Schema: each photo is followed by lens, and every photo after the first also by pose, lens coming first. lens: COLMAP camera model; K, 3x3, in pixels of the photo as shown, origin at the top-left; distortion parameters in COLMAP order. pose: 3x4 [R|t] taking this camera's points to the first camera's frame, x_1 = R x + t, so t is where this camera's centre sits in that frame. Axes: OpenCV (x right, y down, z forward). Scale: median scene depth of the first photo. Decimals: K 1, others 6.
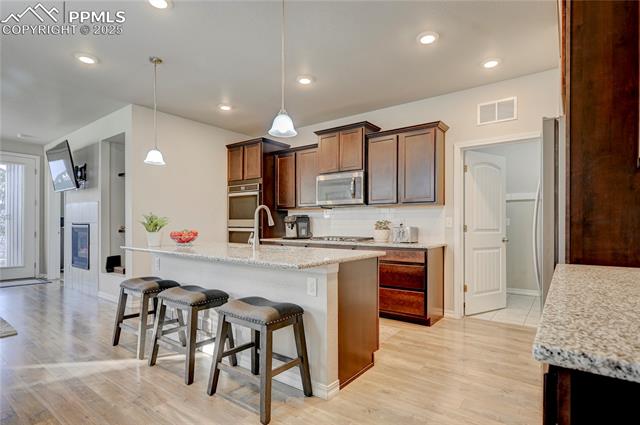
lens RADIAL K [[332.9, 0, 317.8], [0, 332.9, 224.4], [0, 0, 1]] dist [0.000265, 0.000030]
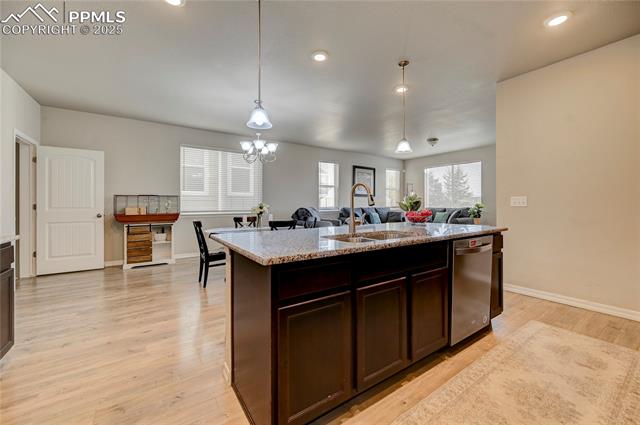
lens RADIAL K [[263.8, 0, 319.7], [0, 263.8, 204.6], [0, 0, 1]] dist [-0.001121, -0.000175]
pose [[-0.304513, -0.003335, -0.952503, 0.528269], [0.006473, 0.999964, -0.005570, 0.004585], [0.952486, -0.007861, -0.304480, 1.066271]]
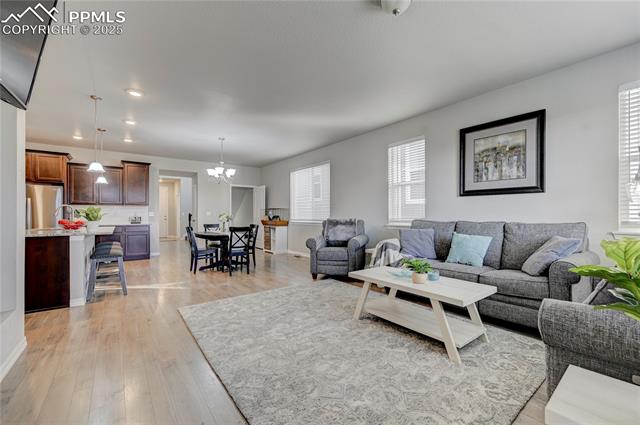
lens RADIAL K [[260.4, 0, 320.7], [0, 260.4, 218.1], [0, 0, 1]] dist [0.000665, 0.000089]
pose [[-0.965048, -0.005982, 0.262006, -1.797619], [-0.003439, 0.999942, 0.010164, -0.004105], [-0.262052, 0.008908, -0.965013, 1.915061]]
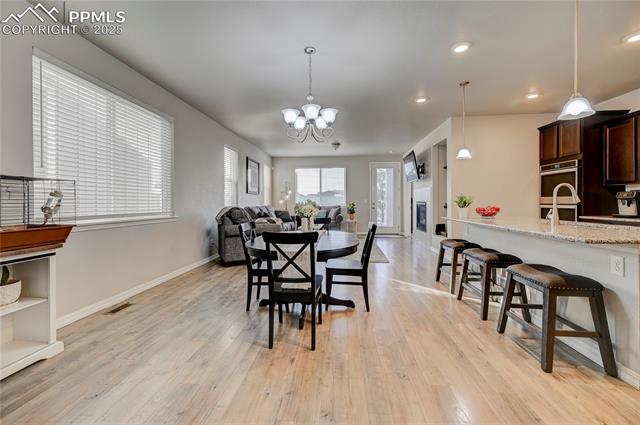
lens RADIAL K [[263.8, 0, 319.7], [0, 263.8, 204.6], [0, 0, 1]] dist [-0.001121, -0.000175]
pose [[0.536996, 0.000461, -0.843584, 0.120749], [0.007585, 0.999957, 0.005375, -0.000363], [0.843551, -0.009285, 0.536970, -0.101975]]
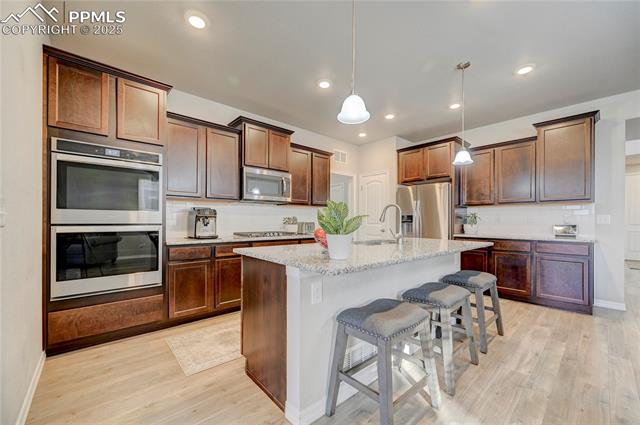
lens RADIAL K [[260.4, 0, 320.7], [0, 260.4, 218.1], [0, 0, 1]] dist [0.000665, 0.000089]
pose [[0.179465, 0.007318, 0.983737, -1.025874], [-0.006603, 0.999959, -0.006234, -0.002392], [-0.983742, -0.005377, 0.179506, 1.034450]]
